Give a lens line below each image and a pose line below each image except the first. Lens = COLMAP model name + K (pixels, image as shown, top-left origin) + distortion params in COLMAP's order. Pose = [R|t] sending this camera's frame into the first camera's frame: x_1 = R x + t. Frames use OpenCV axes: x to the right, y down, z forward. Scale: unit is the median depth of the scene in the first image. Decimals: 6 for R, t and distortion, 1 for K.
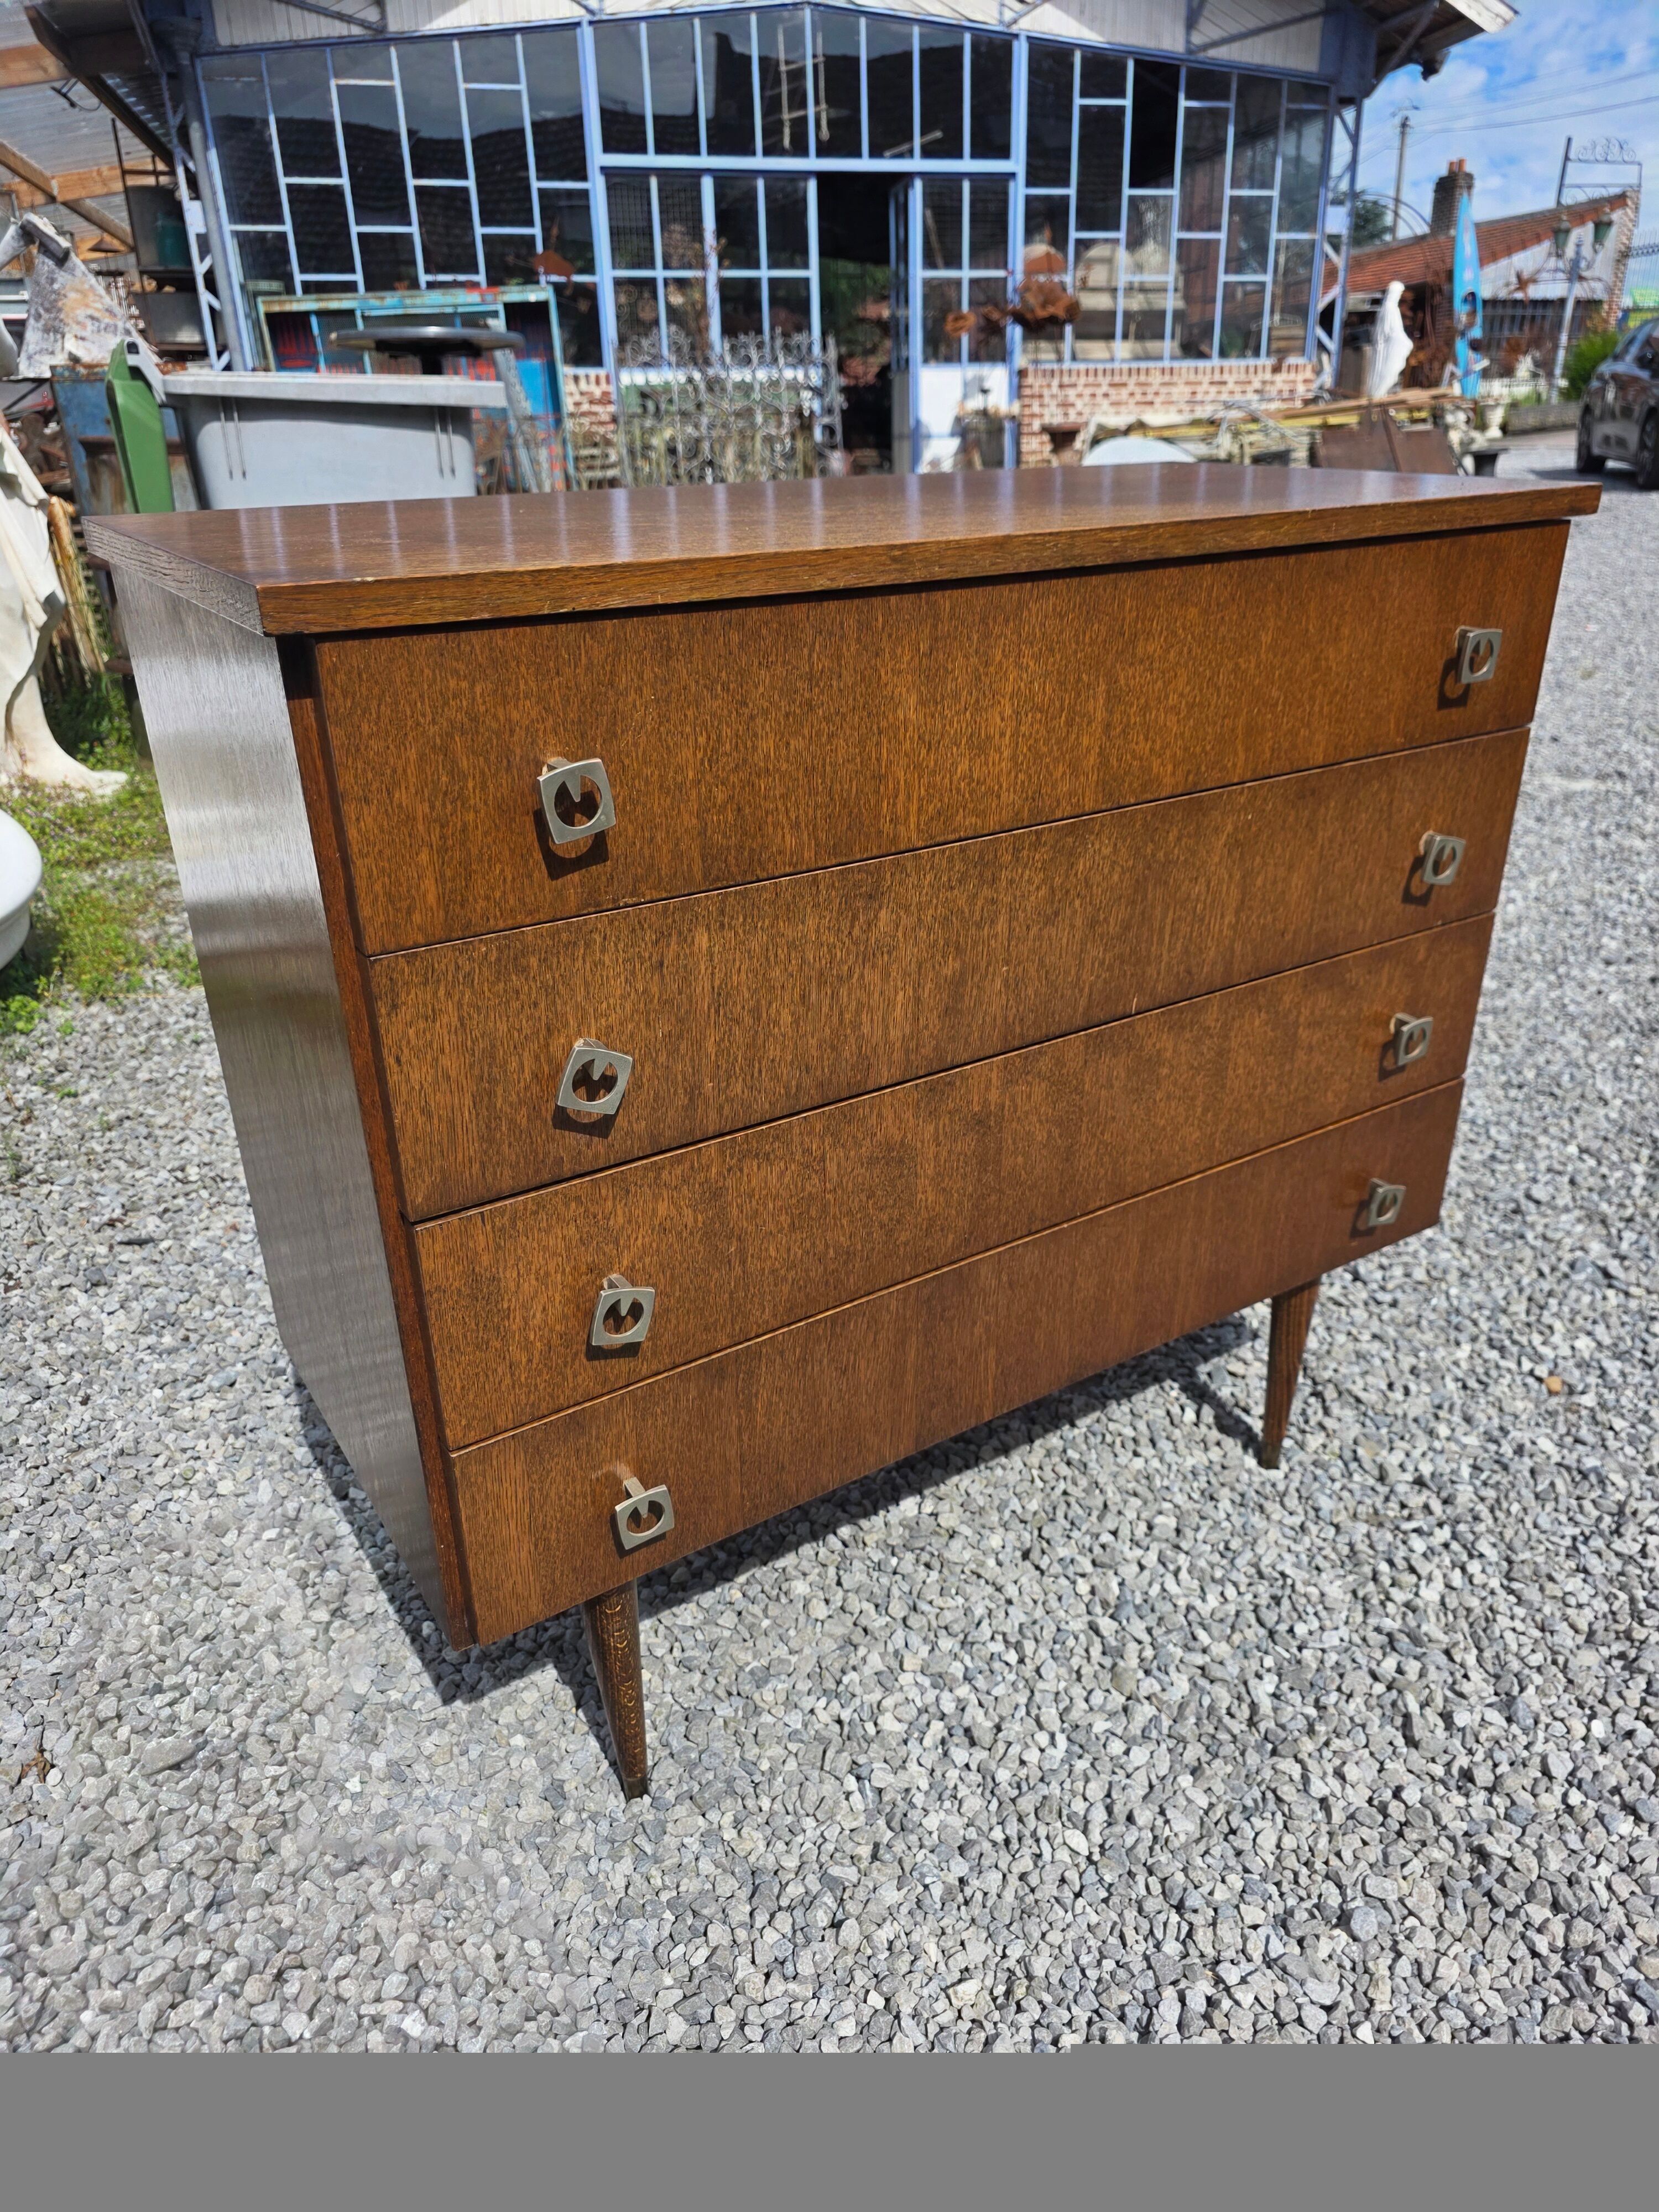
lens RADIAL K [[1506.1, 0, 853.1], [0, 1506.1, 1117.3], [0, 0, 1]] dist [0.028552, -0.022127]
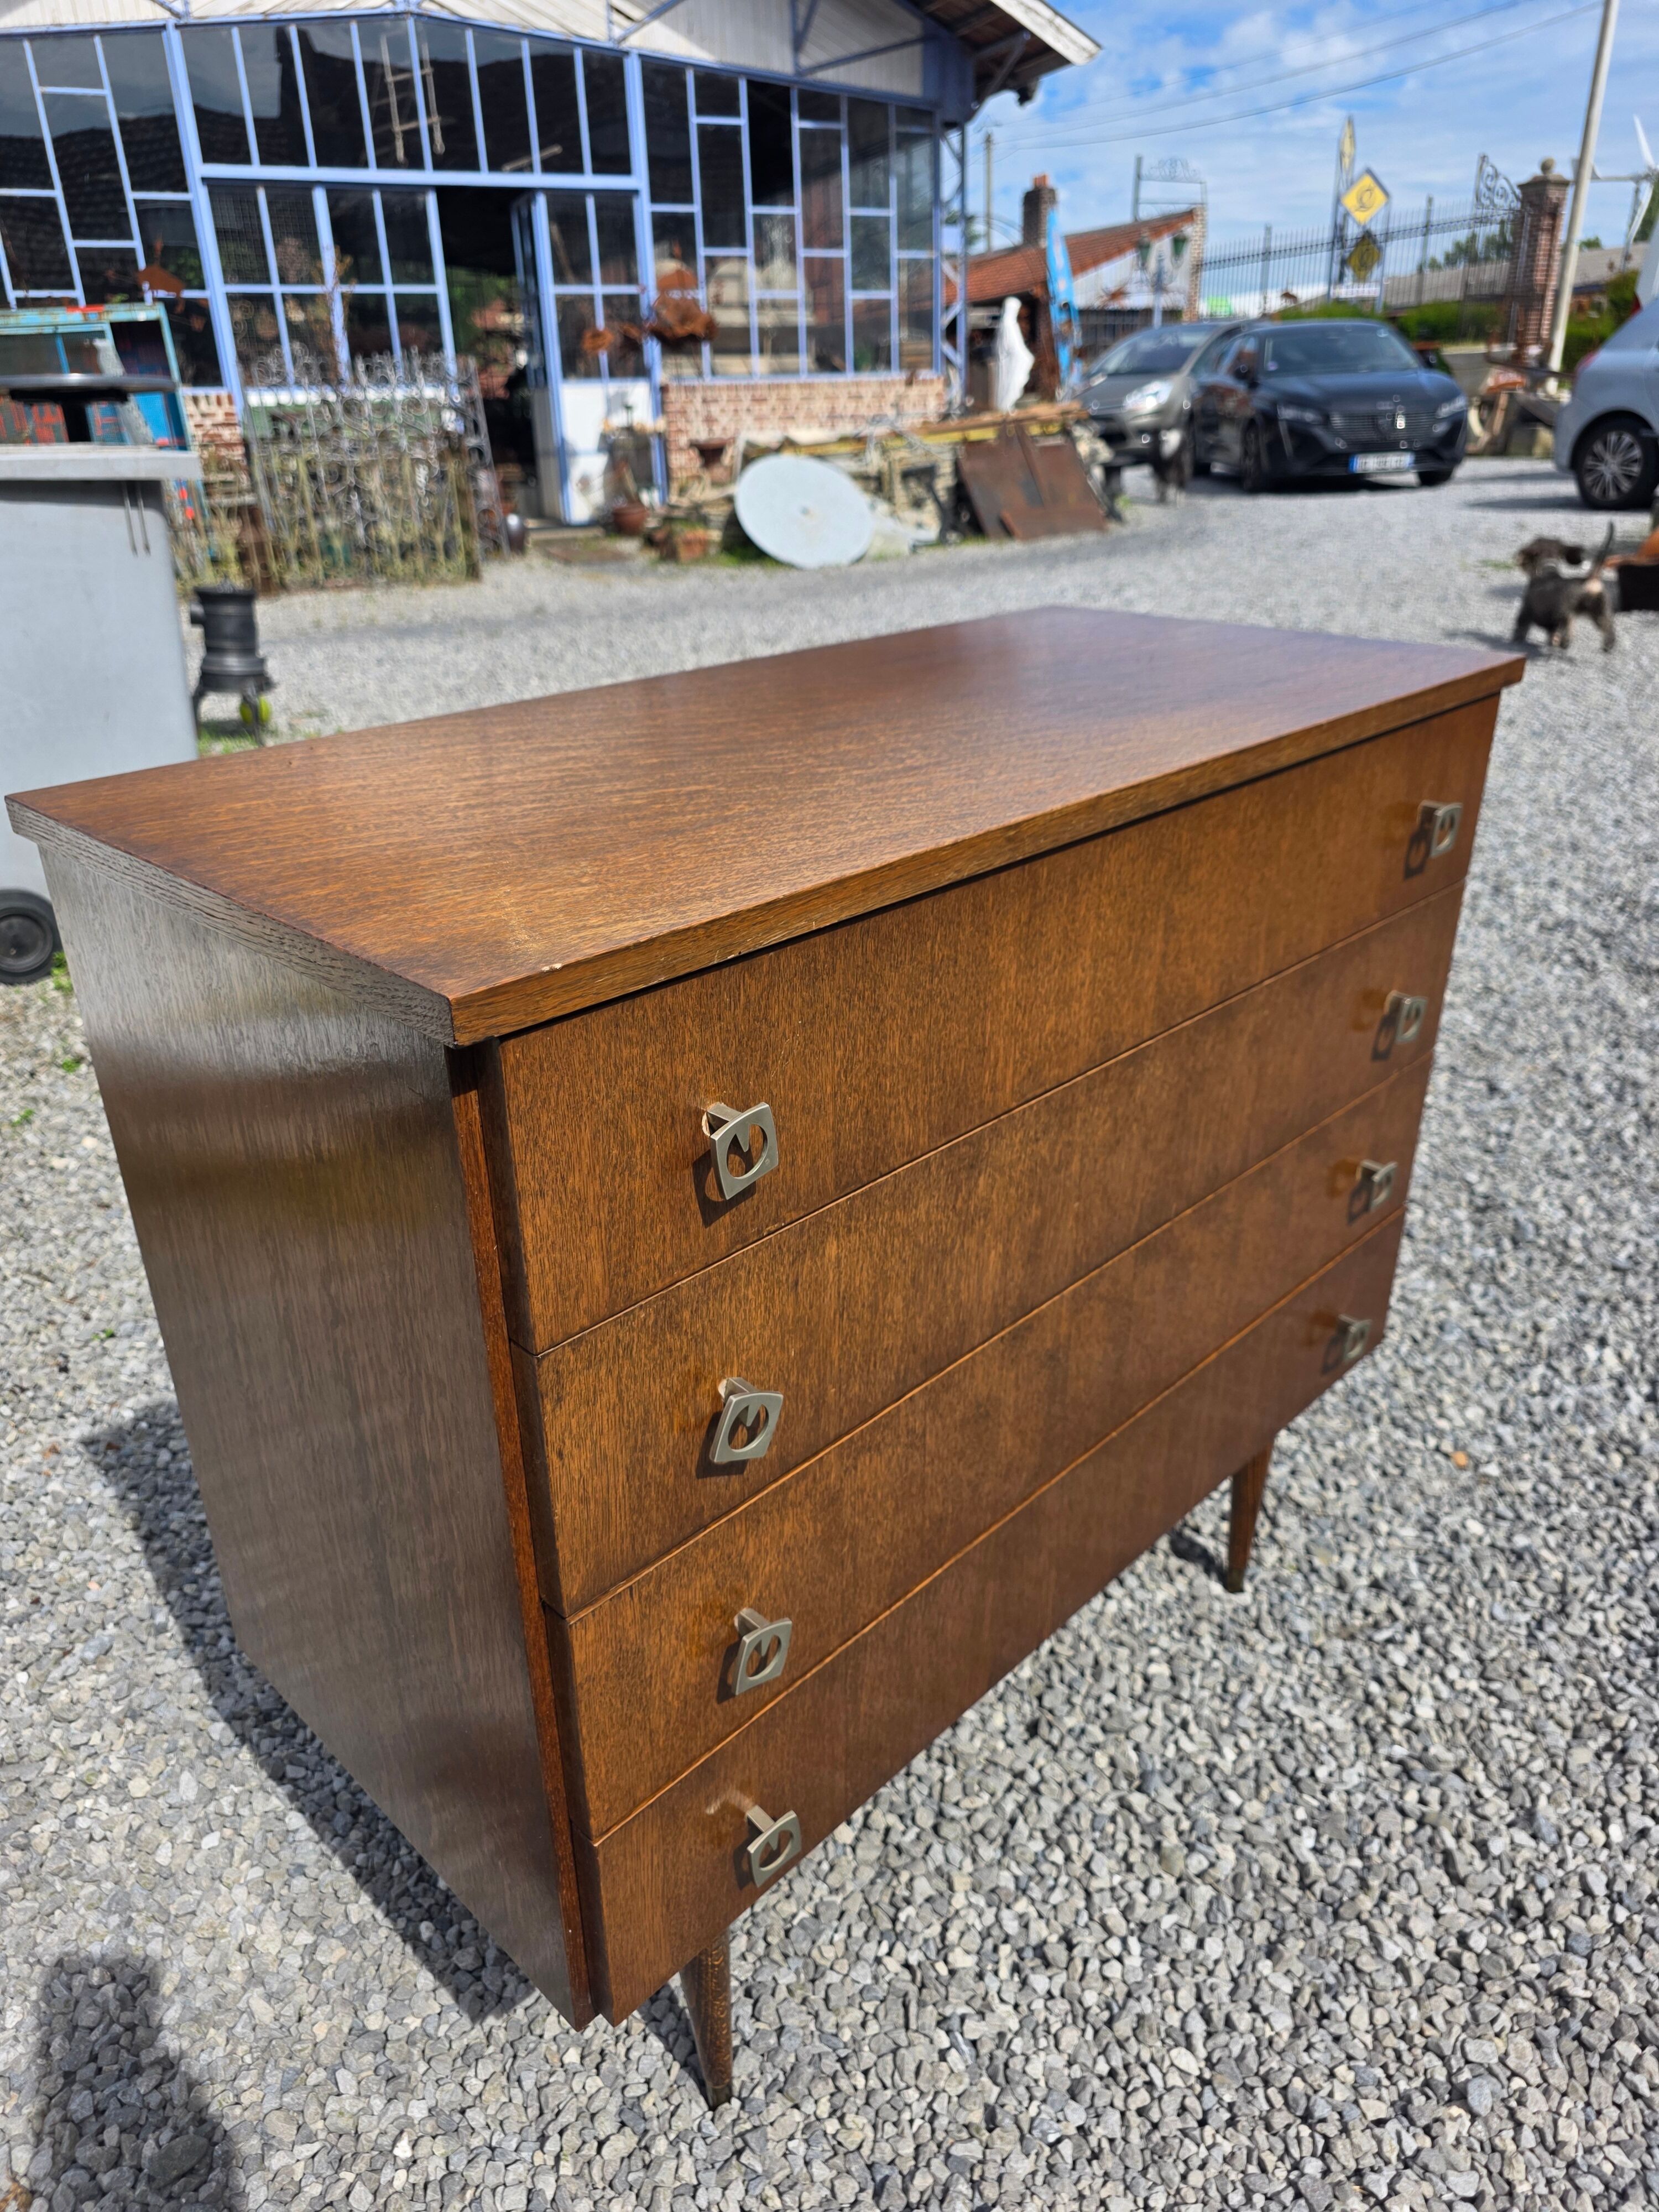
lens RADIAL K [[1506.1, 0, 809.2], [0, 1506.1, 1114.8], [0, 0, 1]] dist [0.028552, -0.022127]
pose [[0.979626, -0.094054, 0.177448, -0.172806], [0.094382, 0.995514, 0.006607, -0.133683], [-0.177273, 0.010275, 0.984108, 0.059385]]
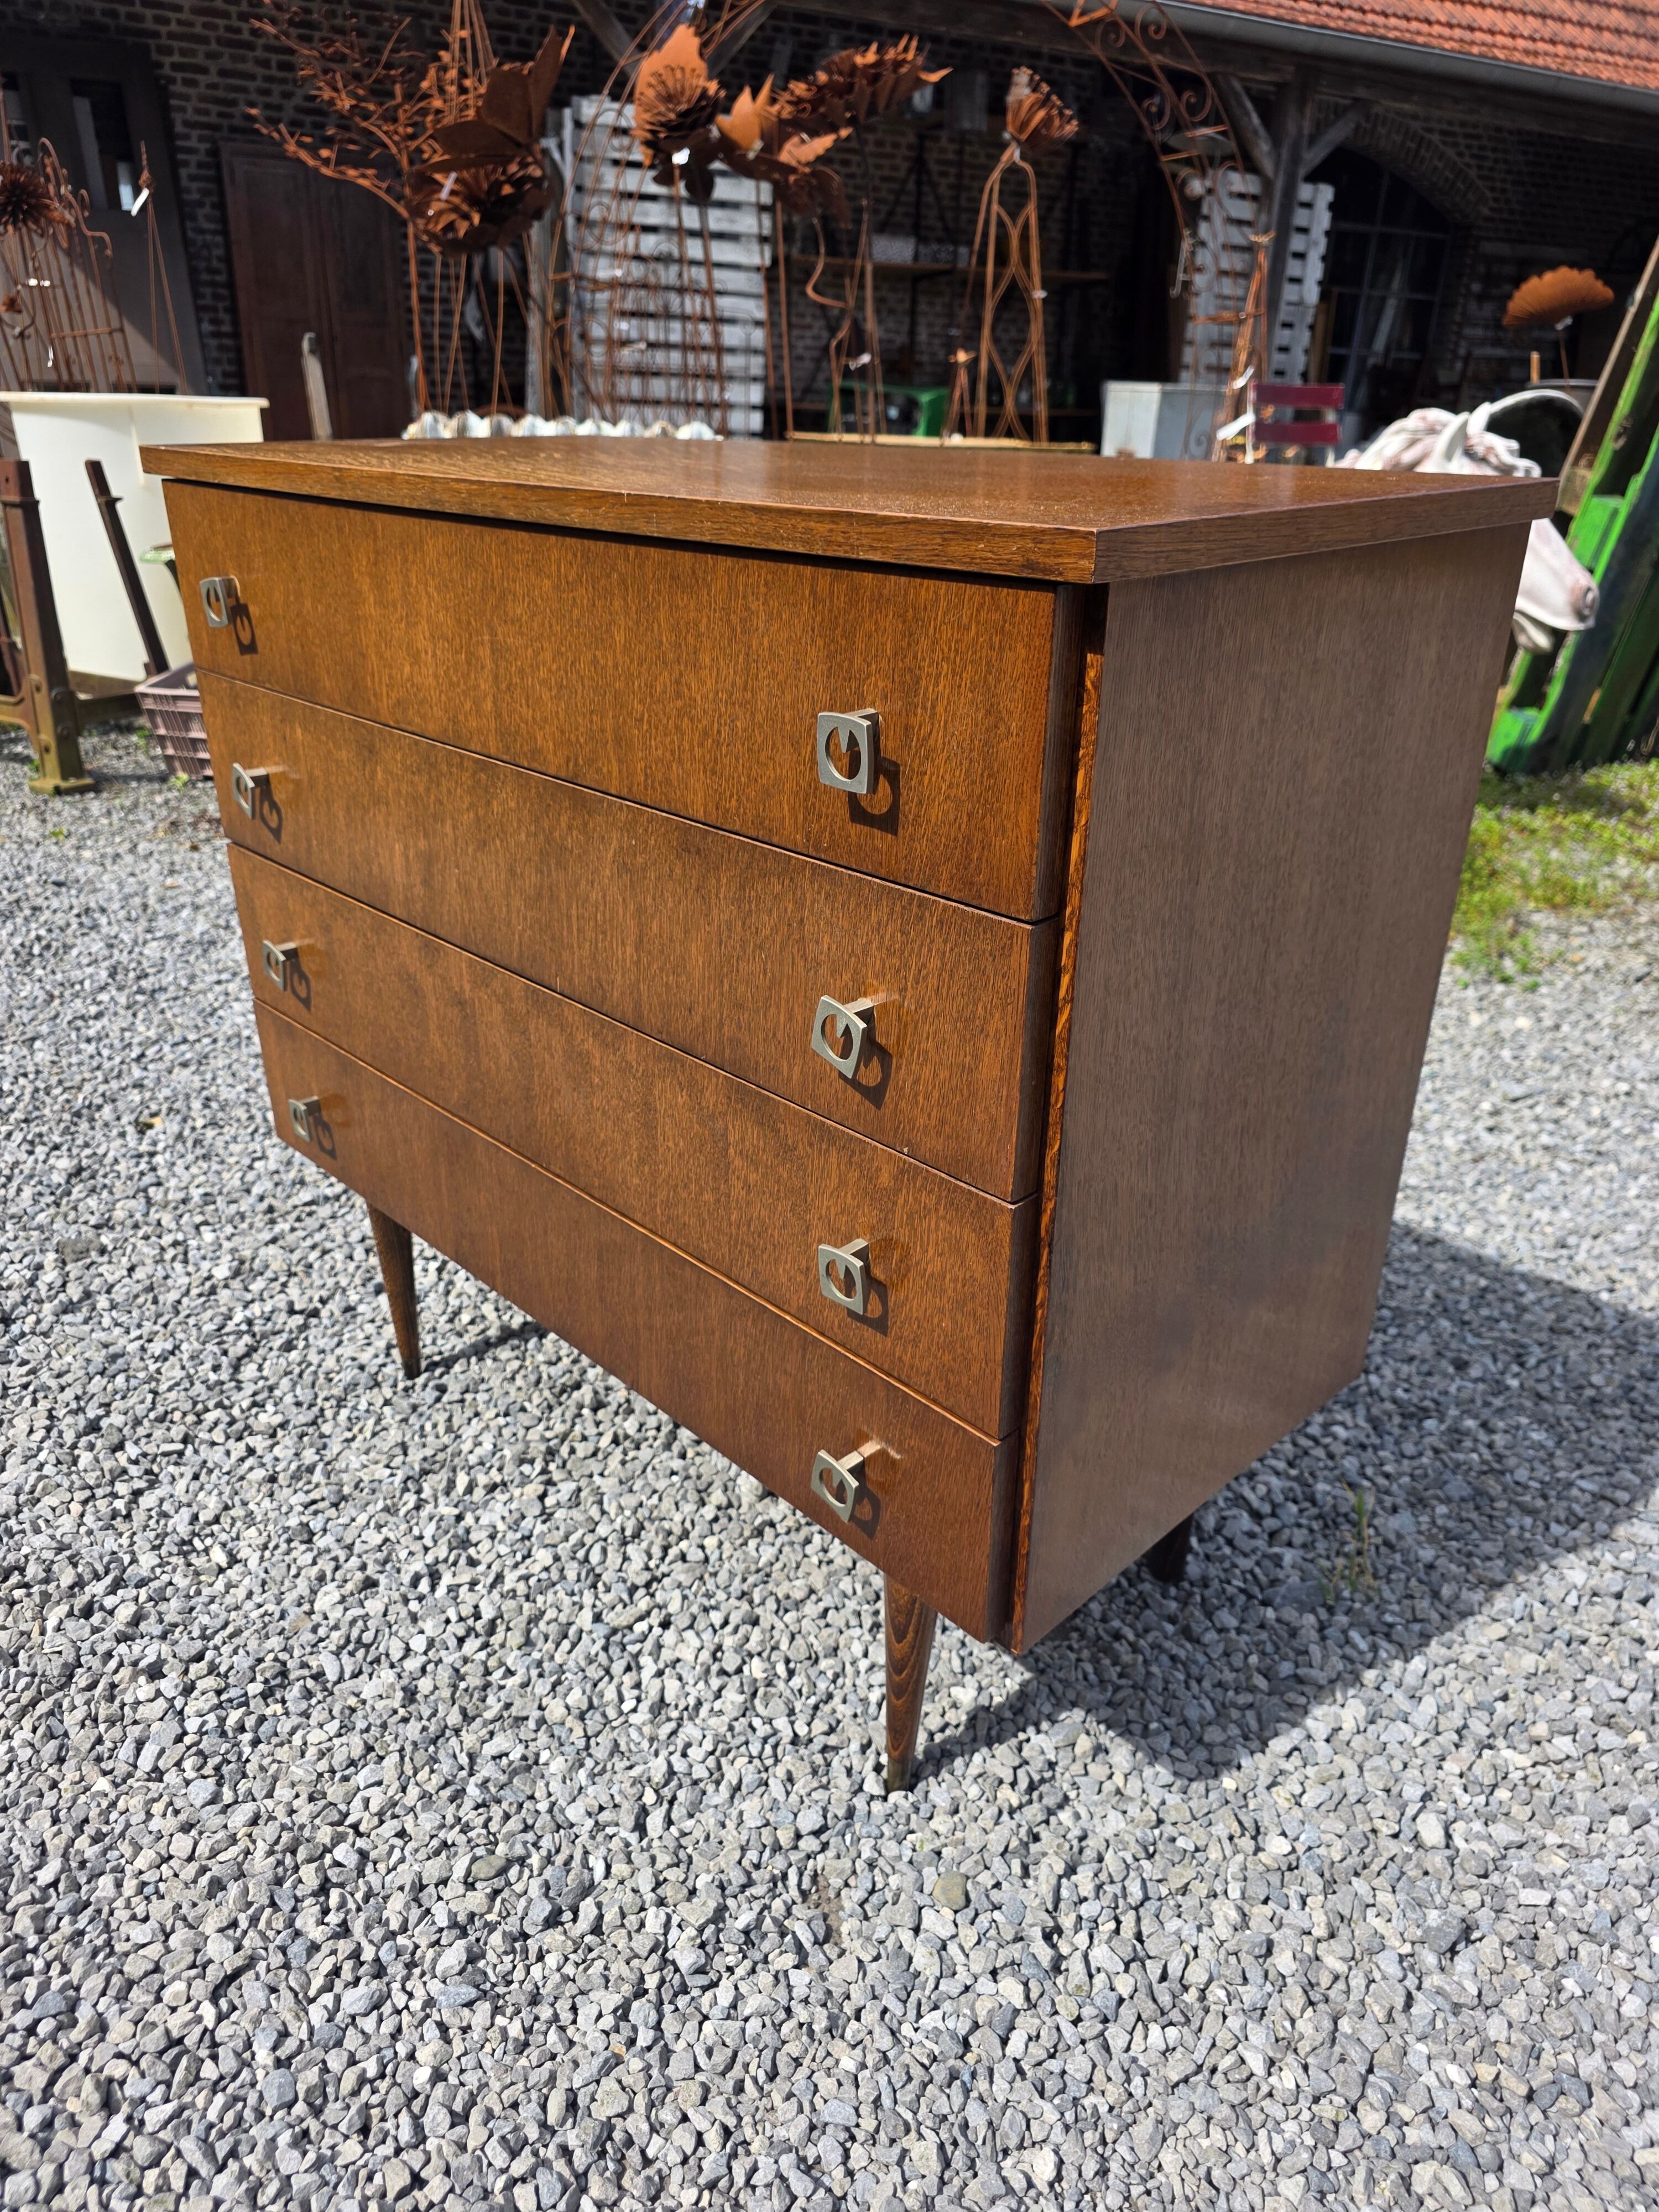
lens RADIAL K [[1506.1, 0, 800.9], [0, 1506.1, 1121.1], [0, 0, 1]] dist [0.028552, -0.022127]
pose [[0.171117, 0.445474, -0.878790, 0.895797], [-0.437411, 0.833574, 0.337381, -0.321304], [0.882831, 0.326661, 0.337494, 0.674732]]
